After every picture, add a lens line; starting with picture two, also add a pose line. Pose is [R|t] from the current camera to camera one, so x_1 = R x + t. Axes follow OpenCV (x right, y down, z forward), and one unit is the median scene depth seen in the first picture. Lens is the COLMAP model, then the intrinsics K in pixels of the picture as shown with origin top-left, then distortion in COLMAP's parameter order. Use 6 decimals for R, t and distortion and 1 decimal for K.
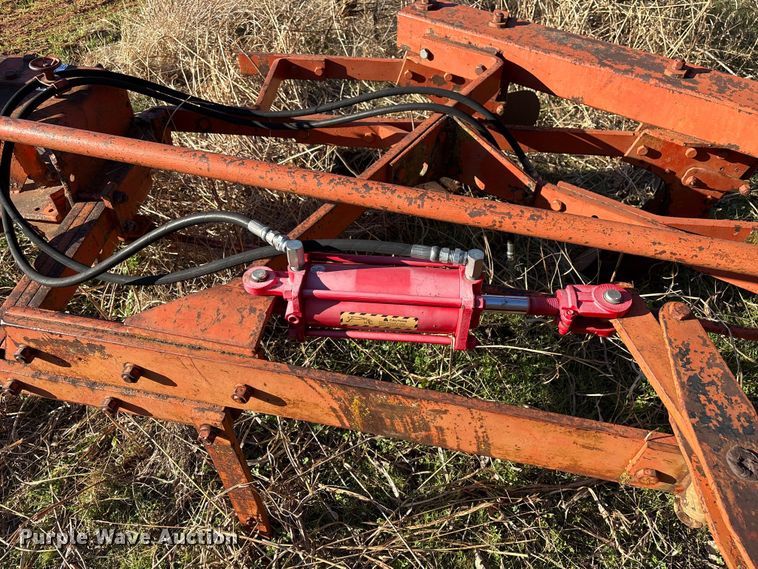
lens RADIAL K [[575.2, 0, 379.0], [0, 575.2, 284.5], [0, 0, 1]] dist [0.029846, -0.011575]
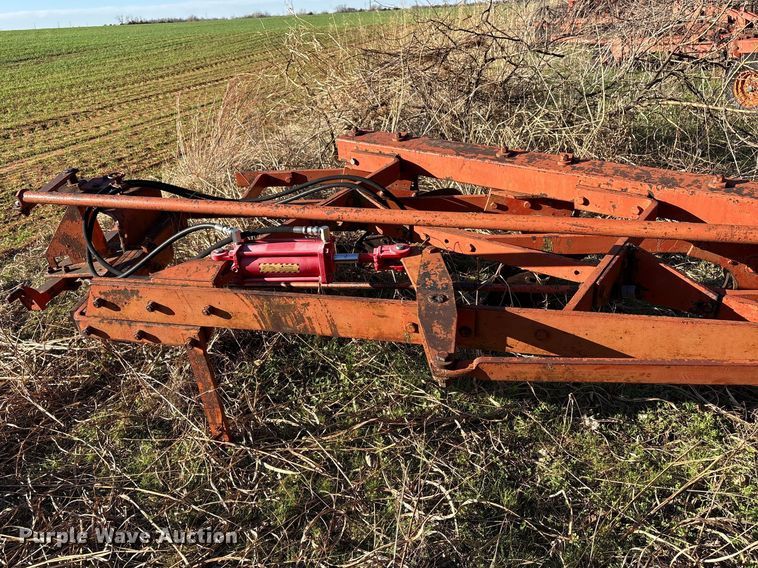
lens RADIAL K [[742.3, 0, 379.0], [0, 742.3, 284.0], [0, 0, 1]] dist [0.066727, -0.021782]
pose [[0.991396, -0.063688, -0.114361, 0.575388], [0.025012, 0.949727, -0.312078, 0.845340], [0.128488, 0.306533, 0.943148, -1.193069]]
